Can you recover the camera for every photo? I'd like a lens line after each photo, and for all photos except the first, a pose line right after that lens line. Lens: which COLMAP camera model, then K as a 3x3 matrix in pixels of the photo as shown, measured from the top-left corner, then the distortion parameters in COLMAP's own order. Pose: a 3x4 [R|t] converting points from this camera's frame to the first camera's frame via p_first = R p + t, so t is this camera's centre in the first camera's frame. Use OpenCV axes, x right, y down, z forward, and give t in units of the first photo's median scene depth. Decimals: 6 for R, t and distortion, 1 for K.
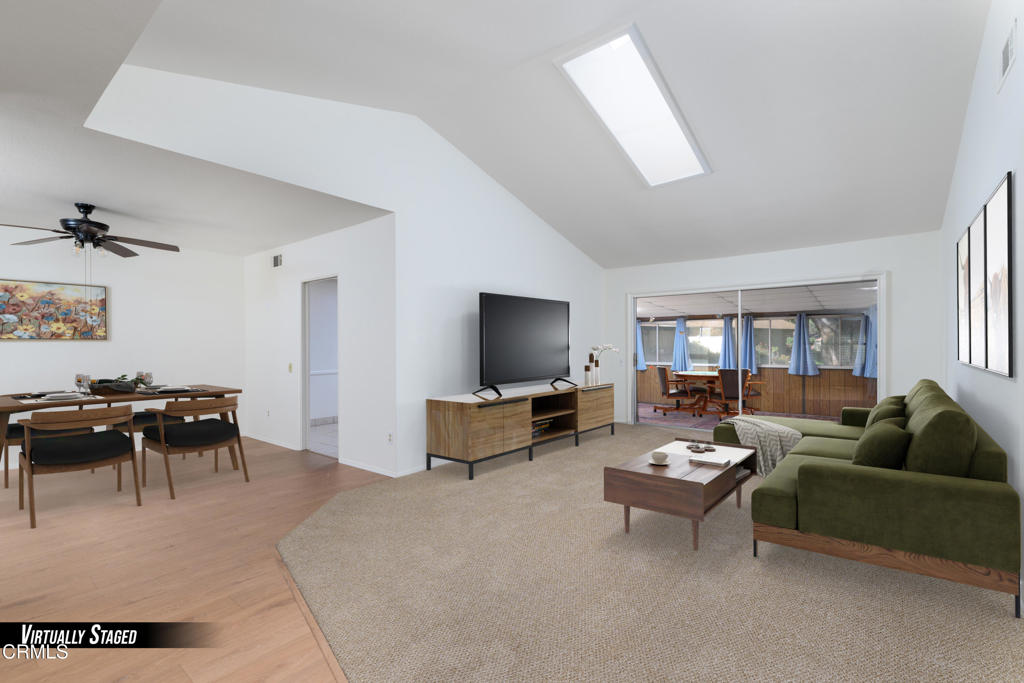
lens RADIAL K [[476.0, 0, 512.0], [0, 476.0, 341.5], [0, 0, 1]] dist [-0.000087, -0.000005]
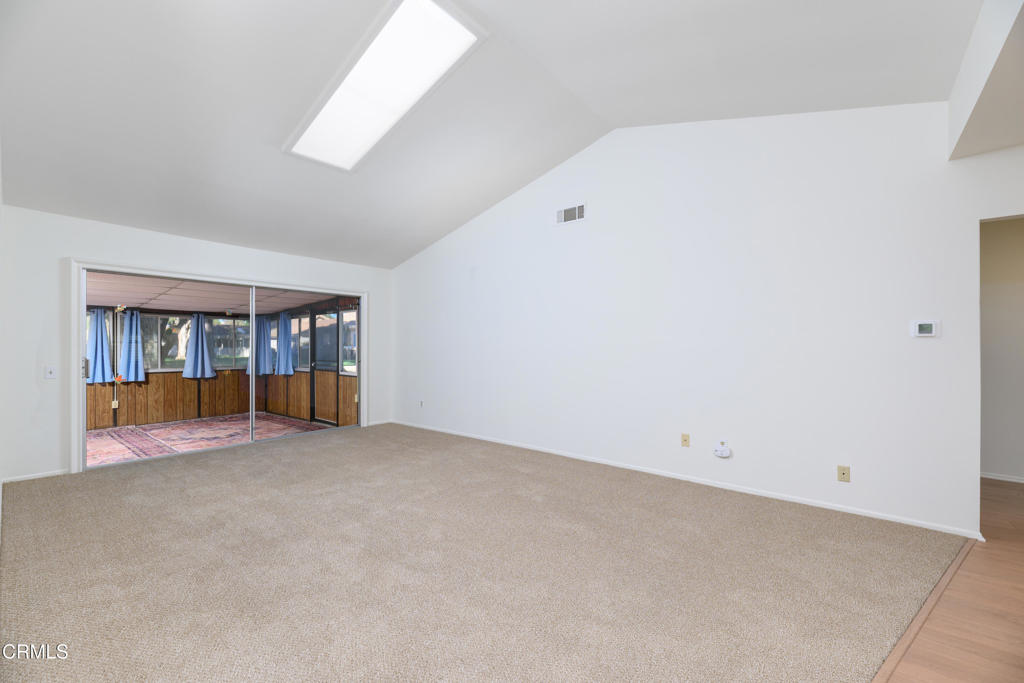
lens RADIAL K [[429.6, 0, 512.0], [0, 429.6, 341.5], [0, 0, 1]] dist [0.000510, 0.000035]
pose [[-0.021396, 0.020728, 0.999556, -0.313291], [-0.014039, 0.999680, -0.021031, 0.007570], [-0.999672, -0.014483, -0.021099, 0.444722]]
